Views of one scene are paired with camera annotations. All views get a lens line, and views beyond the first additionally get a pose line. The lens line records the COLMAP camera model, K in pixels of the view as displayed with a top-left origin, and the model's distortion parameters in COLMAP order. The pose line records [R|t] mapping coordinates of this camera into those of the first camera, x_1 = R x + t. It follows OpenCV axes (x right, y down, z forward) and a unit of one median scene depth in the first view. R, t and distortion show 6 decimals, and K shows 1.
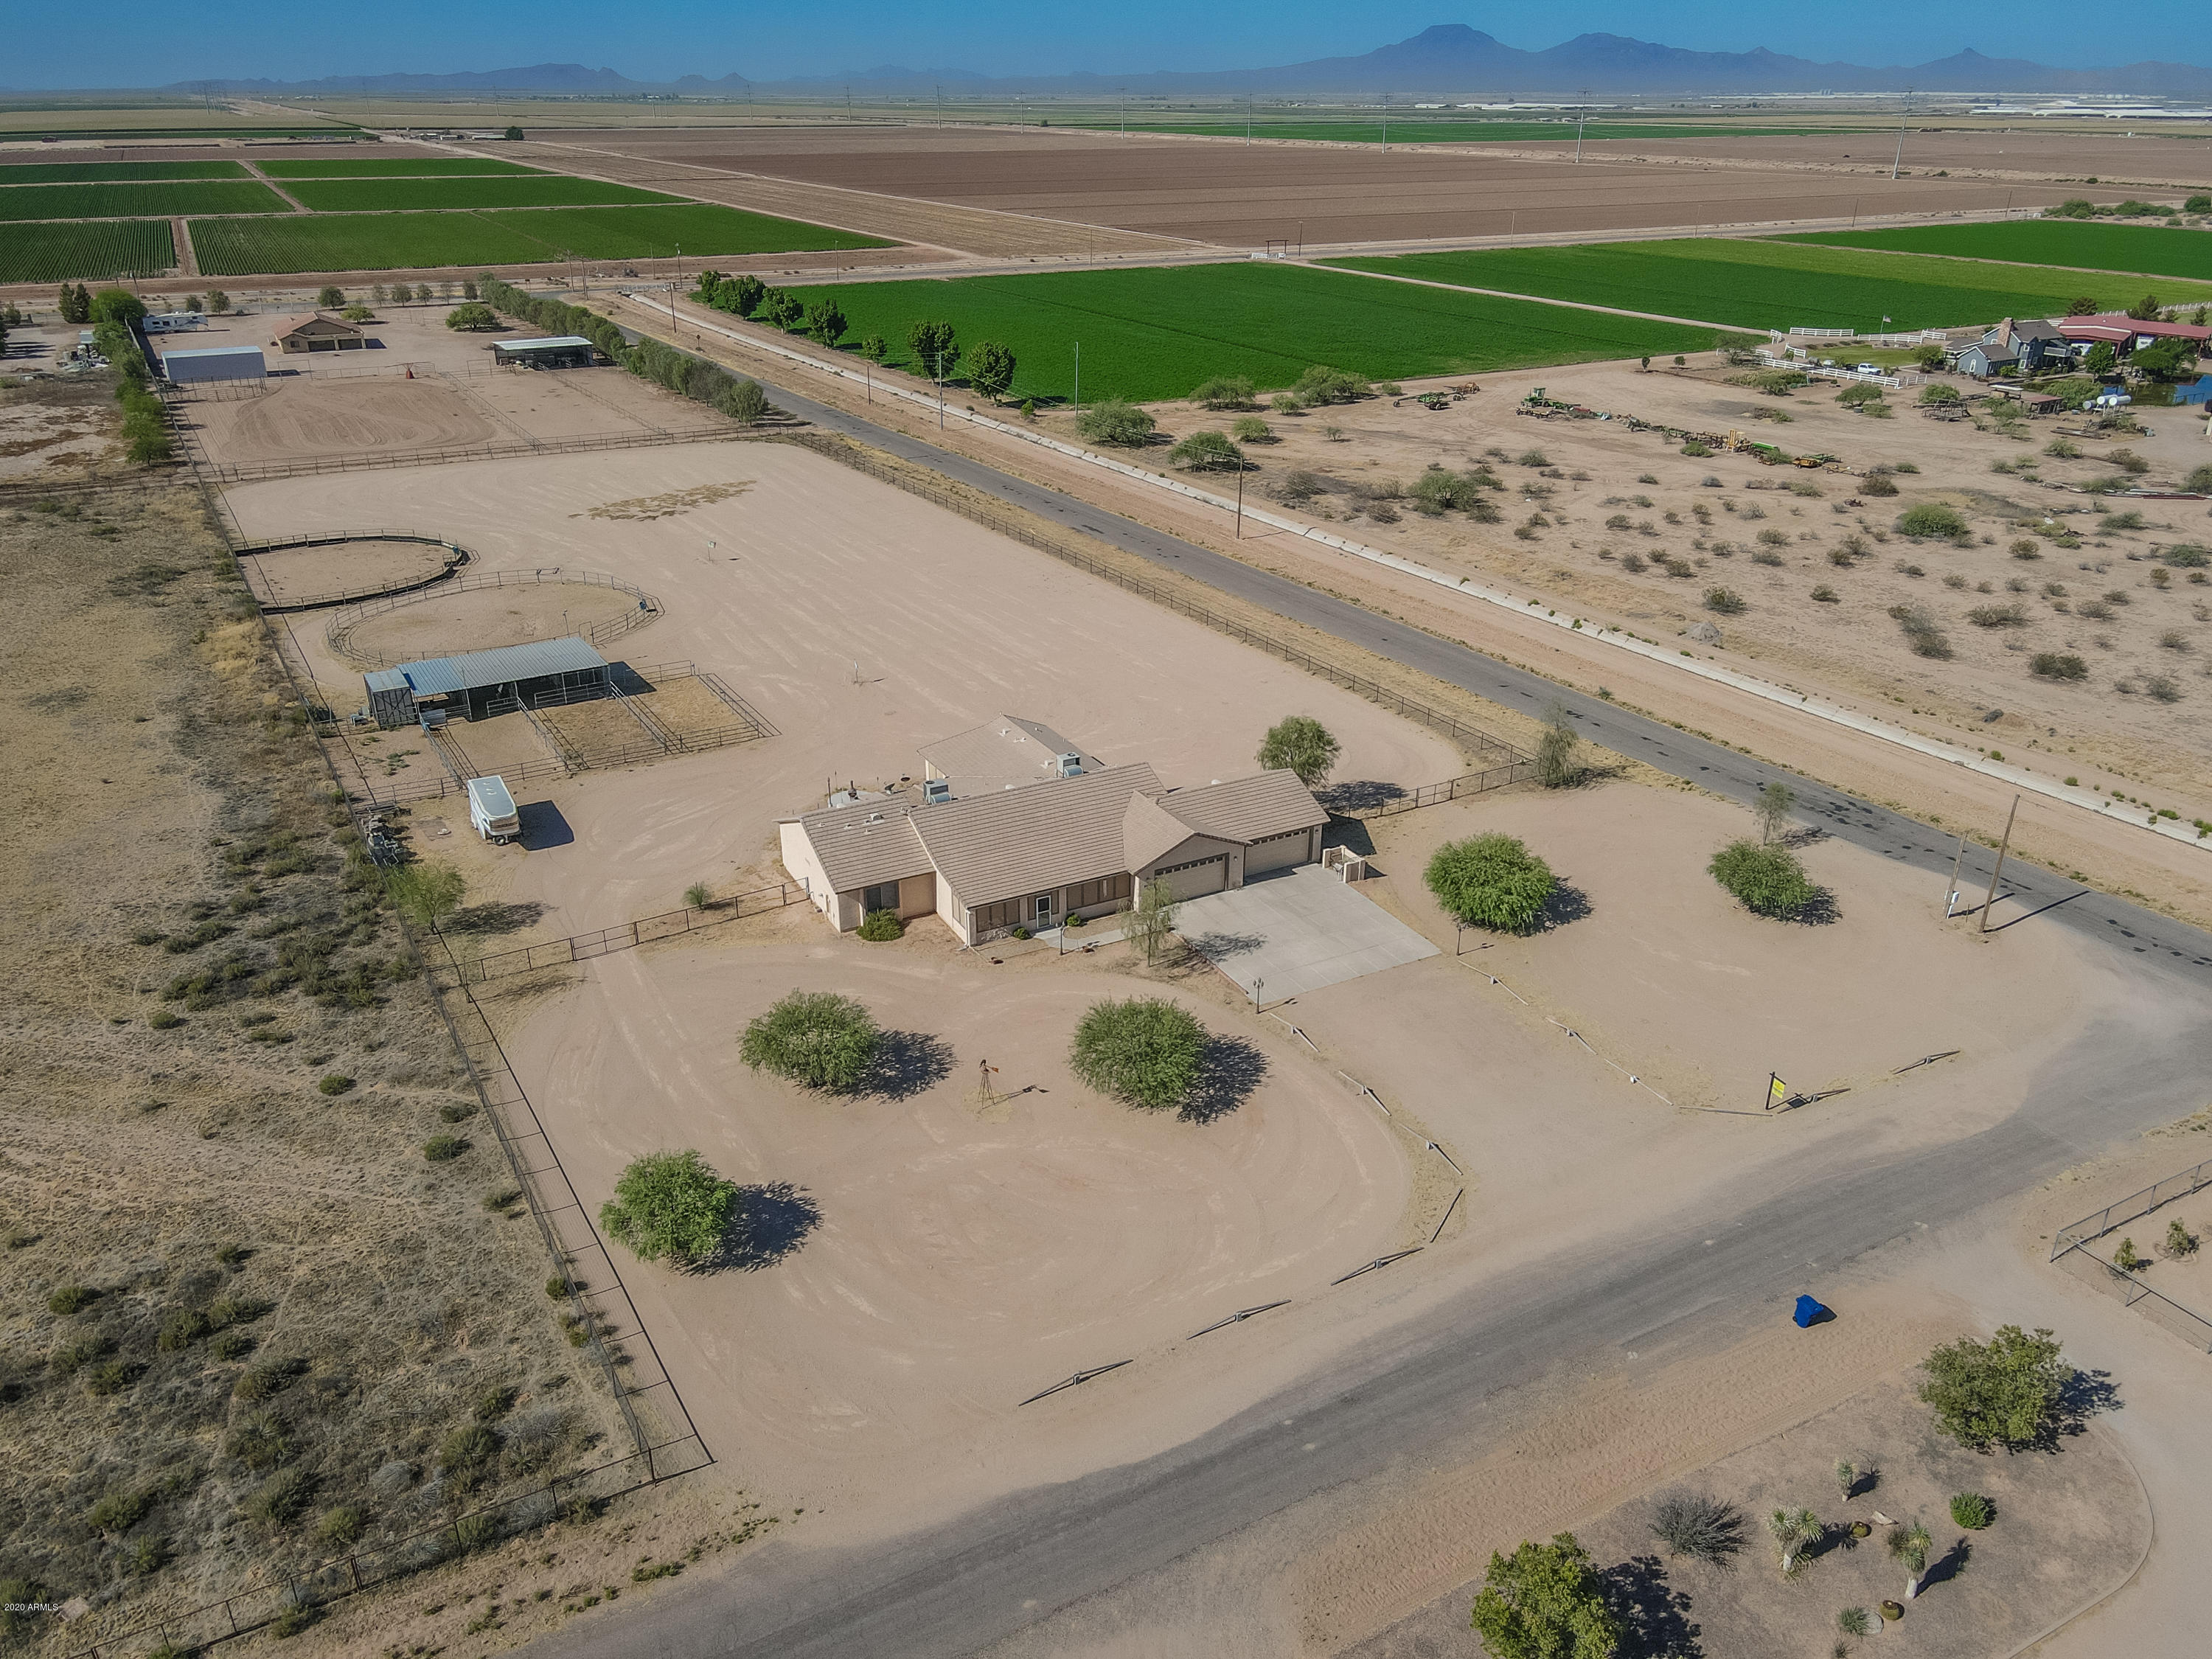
lens RADIAL K [[1642.5, 0, 1106.0], [0, 1642.5, 829.5], [0, 0, 1]] dist [-0.008171, 0.037949]
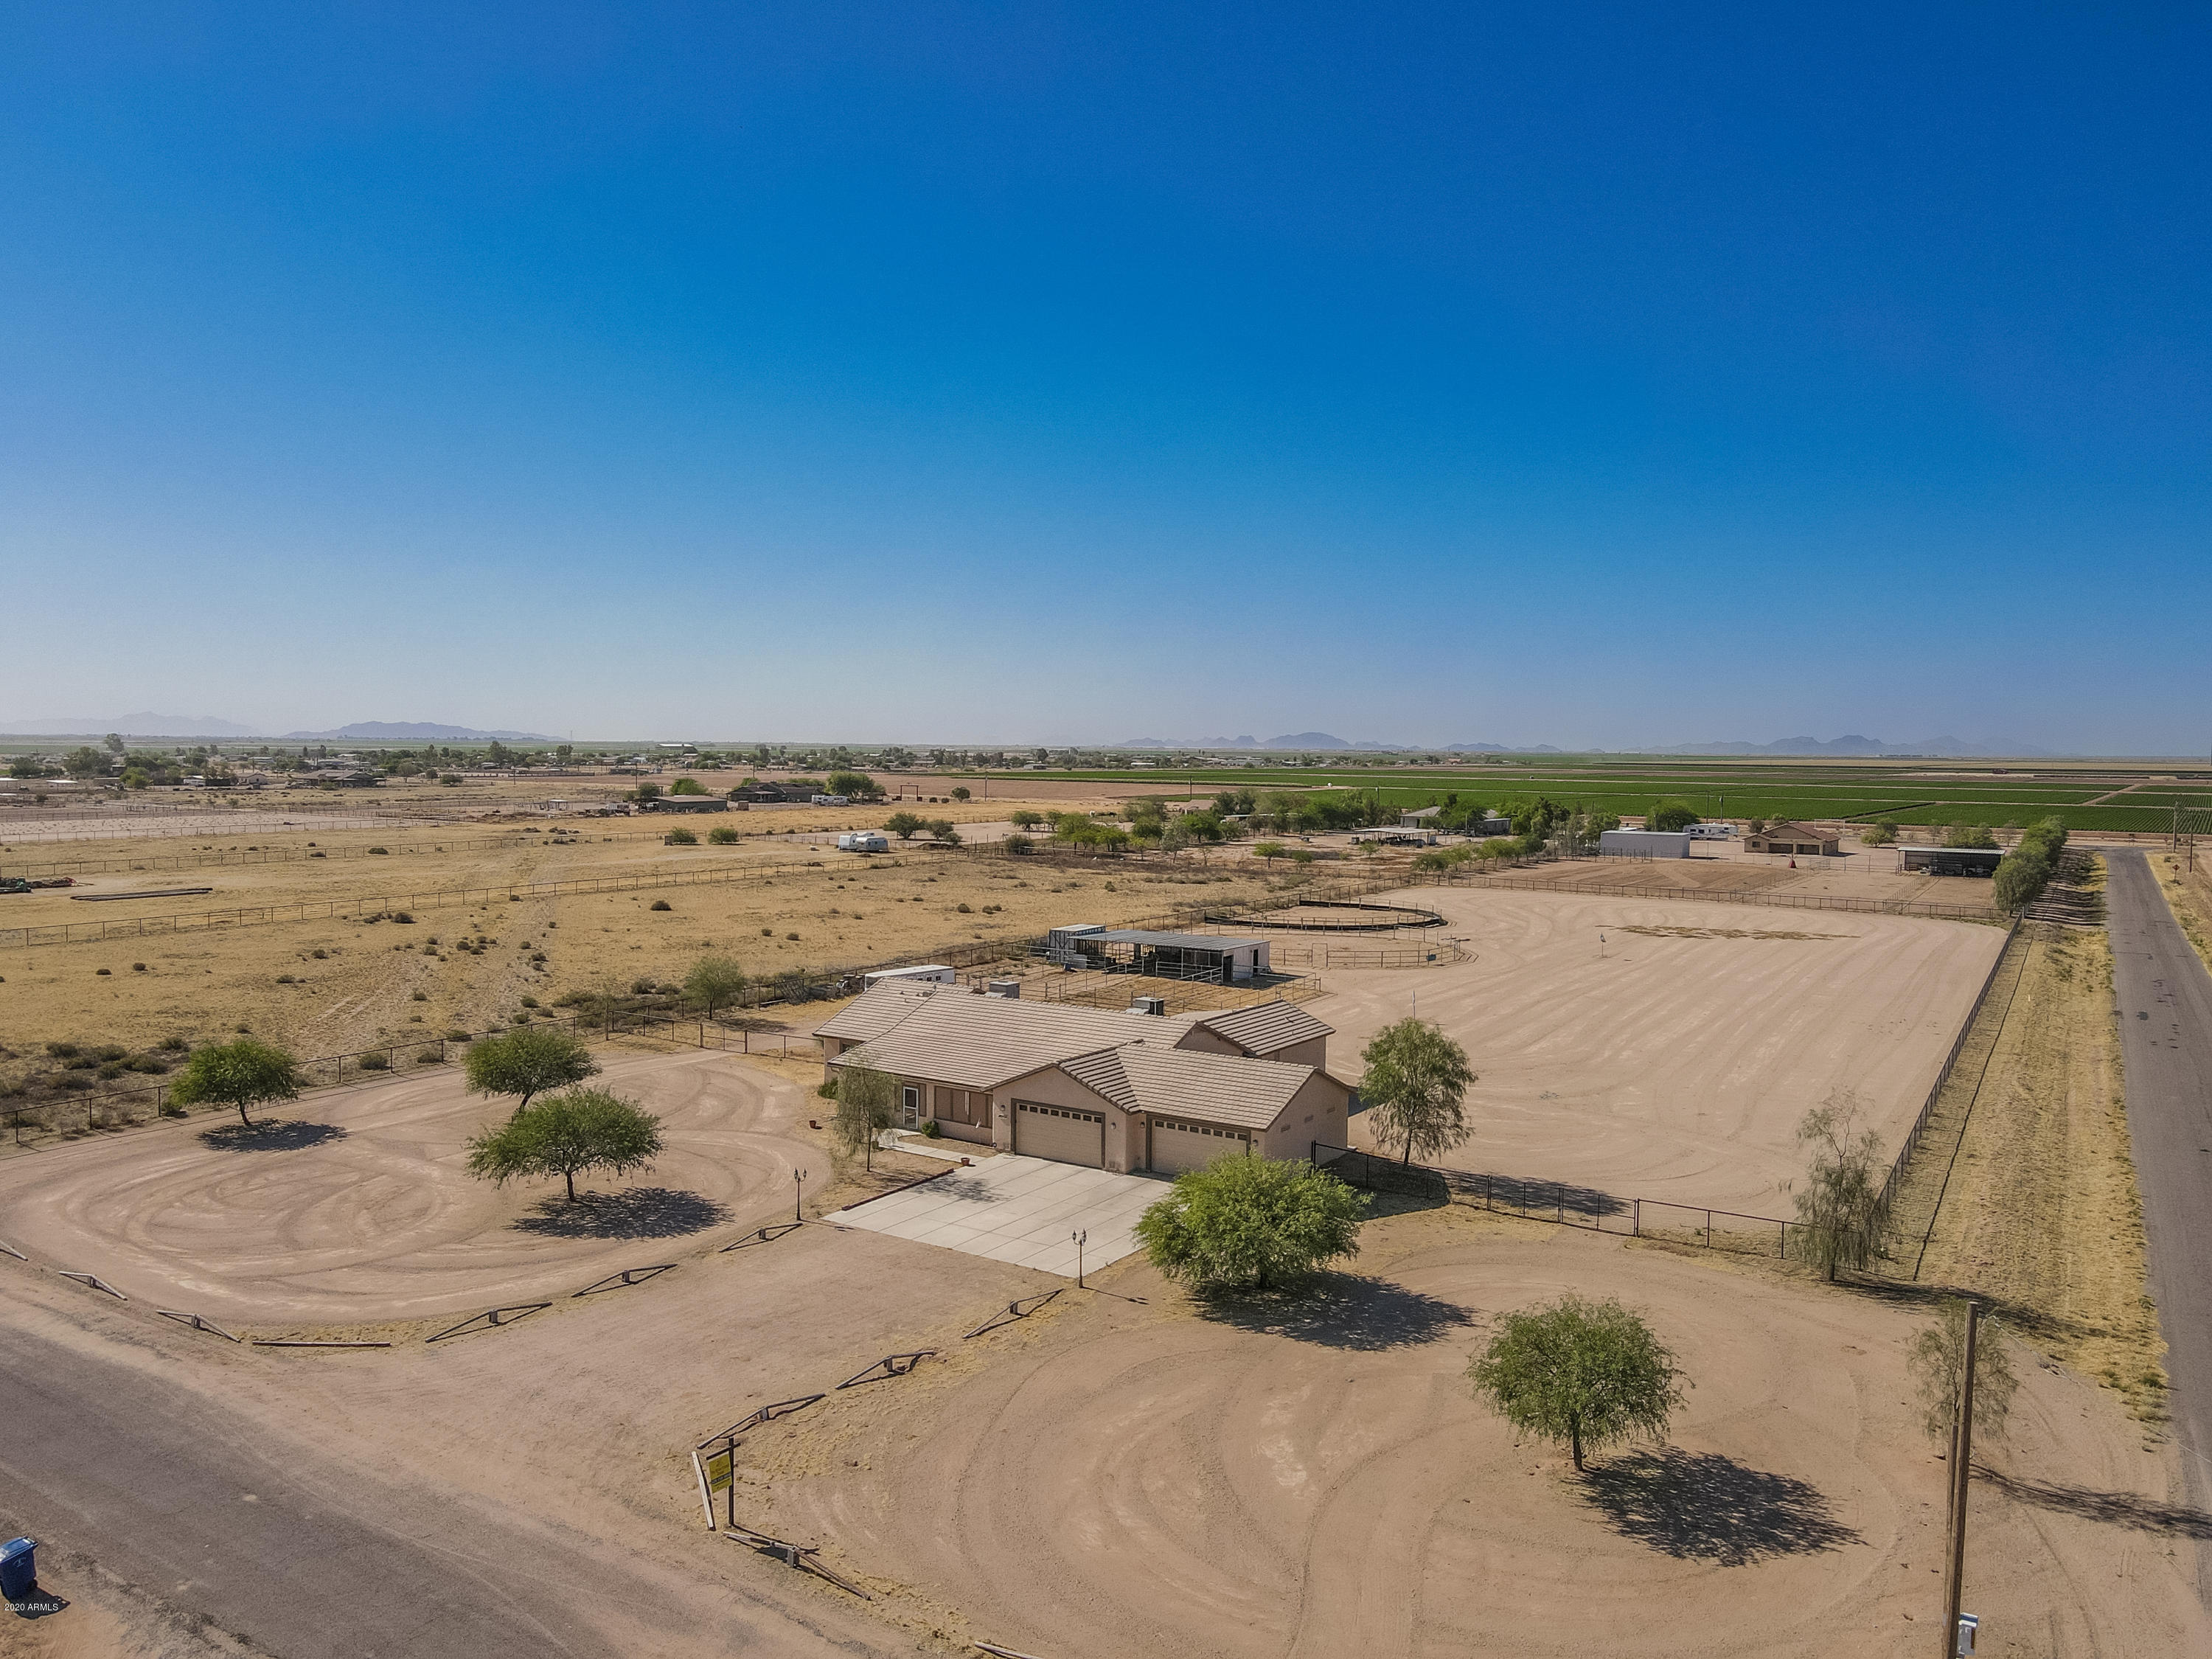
lens RADIAL K [[1621.0, 0, 1106.0], [0, 1621.0, 829.5], [0, 0, 1]] dist [0.010085, 0.009463]
pose [[0.465655, 0.048985, -0.883610, 0.759997], [-0.371917, 0.916844, -0.145170, 0.003216], [0.803021, 0.396229, 0.445151, 0.671092]]
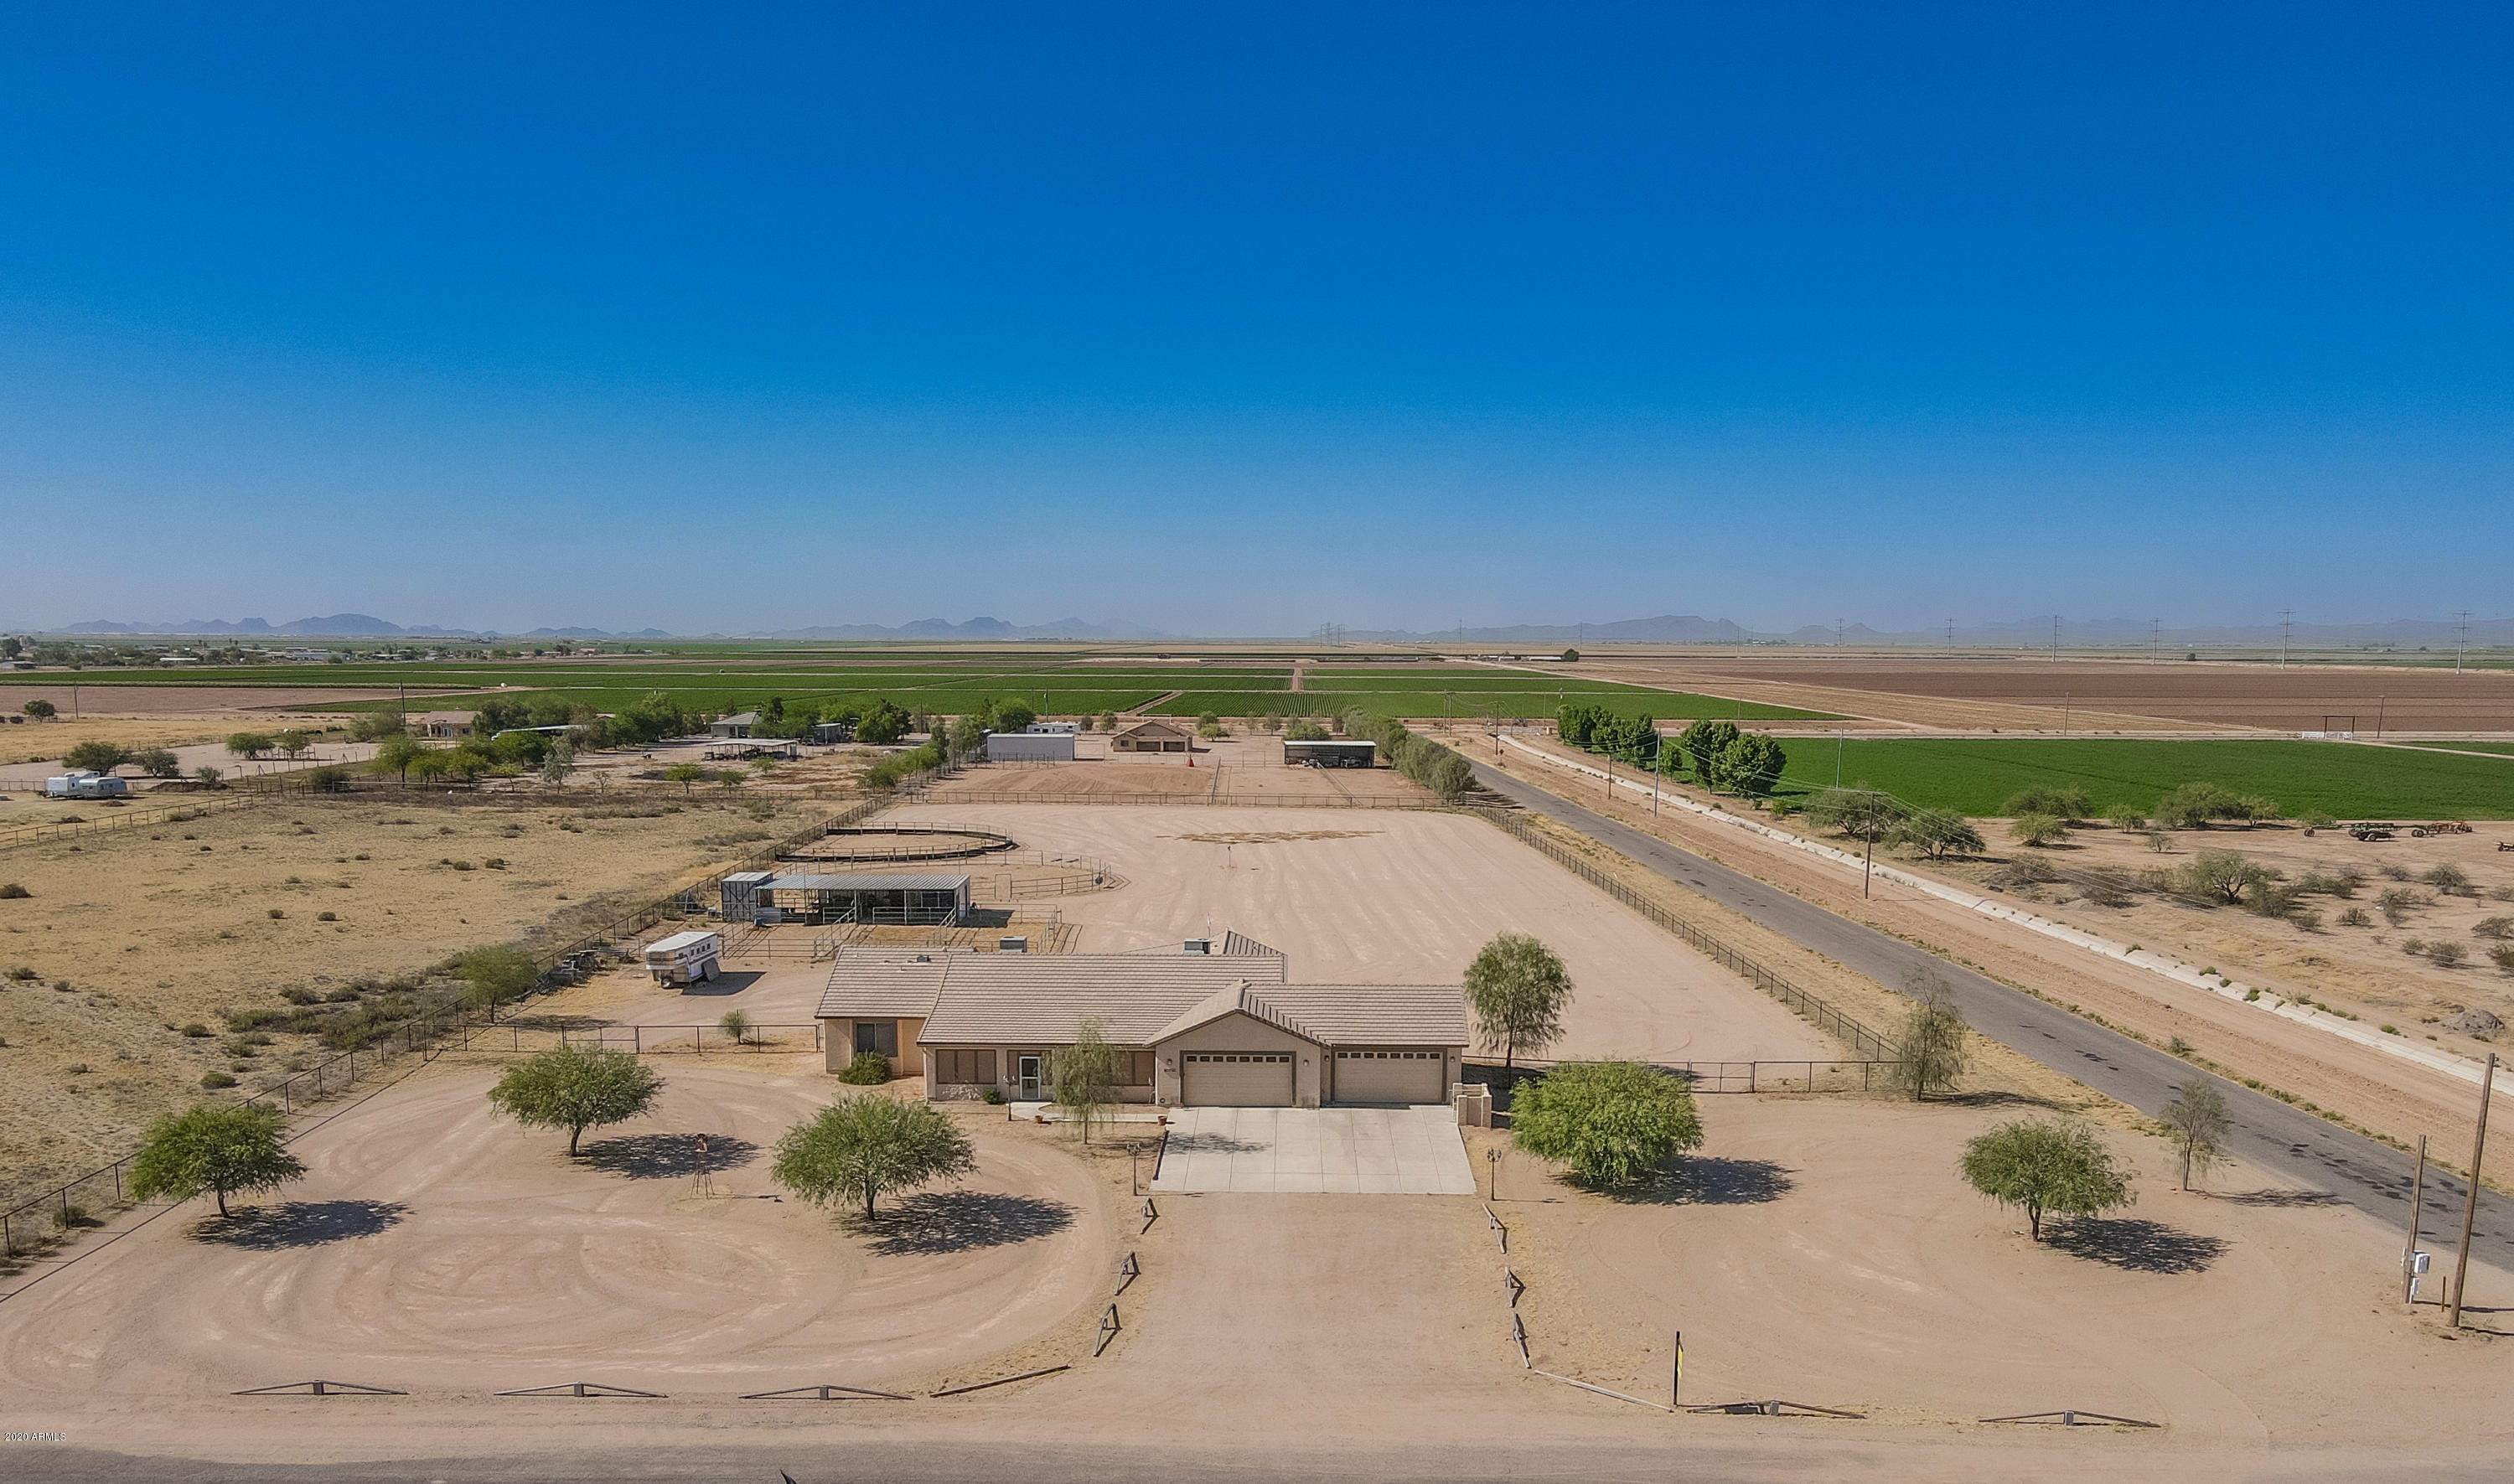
lens RADIAL K [[1889.0, 0, 1257.0], [0, 1889.0, 742.0], [0, 0, 1]] dist [0.000107, 0.007835]
pose [[0.871821, 0.030393, -0.488880, 0.506166], [-0.205056, 0.929052, -0.307920, 0.161431], [0.444837, 0.368699, 0.816199, 0.260641]]
